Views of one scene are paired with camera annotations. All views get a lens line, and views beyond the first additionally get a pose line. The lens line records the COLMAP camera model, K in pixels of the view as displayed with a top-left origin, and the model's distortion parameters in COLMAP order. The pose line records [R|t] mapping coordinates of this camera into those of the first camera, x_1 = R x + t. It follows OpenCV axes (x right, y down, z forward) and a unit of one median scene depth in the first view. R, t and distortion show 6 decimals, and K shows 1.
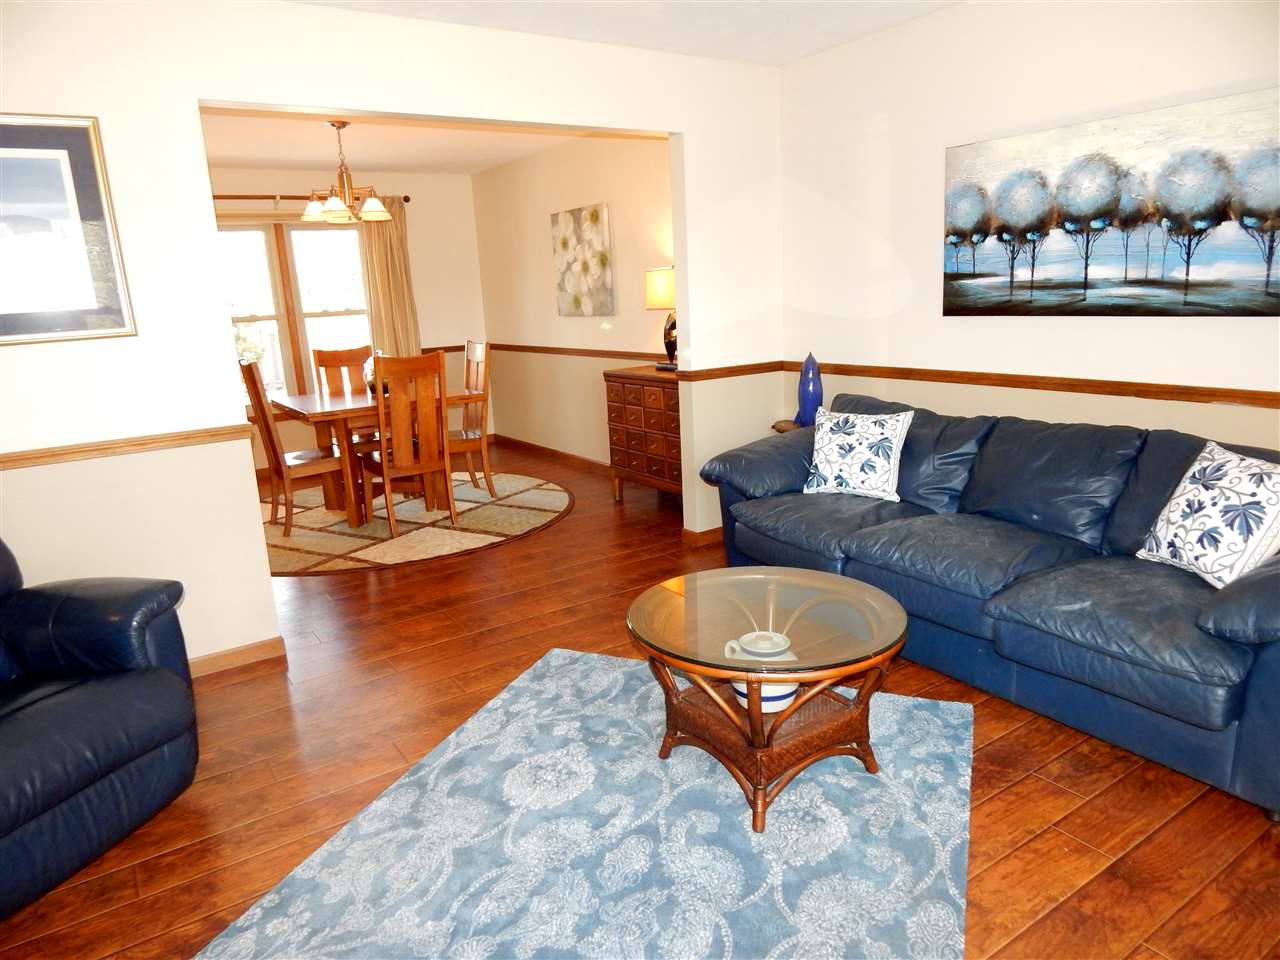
lens RADIAL K [[843.2, 0, 645.2], [0, 843.2, 476.6], [0, 0, 1]] dist [0.003621, -0.008136]
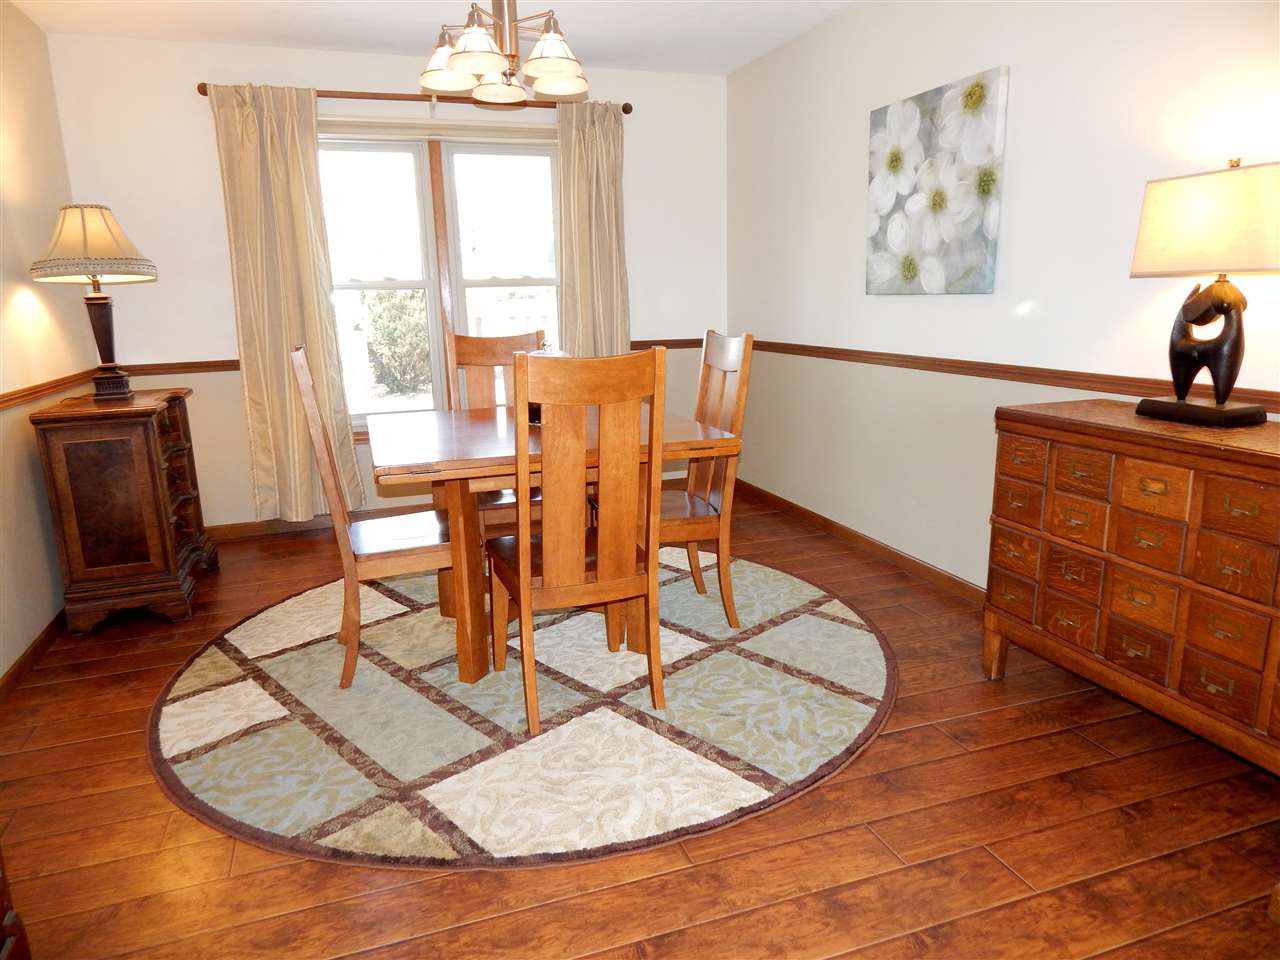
lens RADIAL K [[843.2, 0, 642.4], [0, 843.2, 477.6], [0, 0, 1]] dist [0.003621, -0.008136]
pose [[0.966830, 0.083539, -0.241374, -0.139916], [-0.082624, 0.996483, 0.013927, -0.087926], [0.241688, 0.006478, 0.970332, 0.575164]]
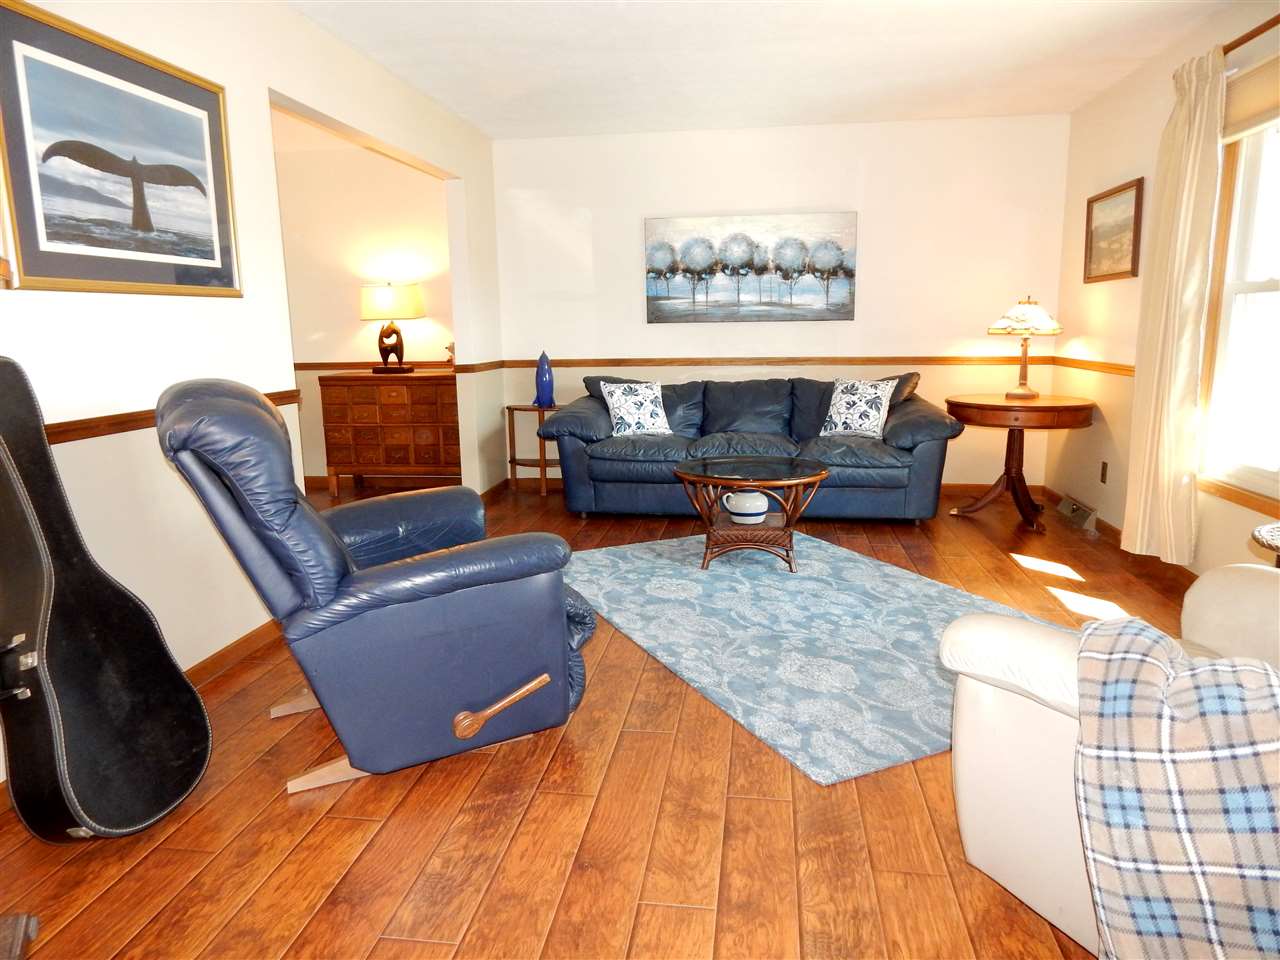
lens RADIAL K [[843.2, 0, 653.3], [0, 843.2, 476.3], [0, 0, 1]] dist [0.003621, -0.008136]
pose [[0.665527, -0.094846, 0.740323, -0.650369], [0.148144, 0.988945, -0.006479, 0.080292], [-0.731524, 0.113987, 0.672220, -0.021691]]
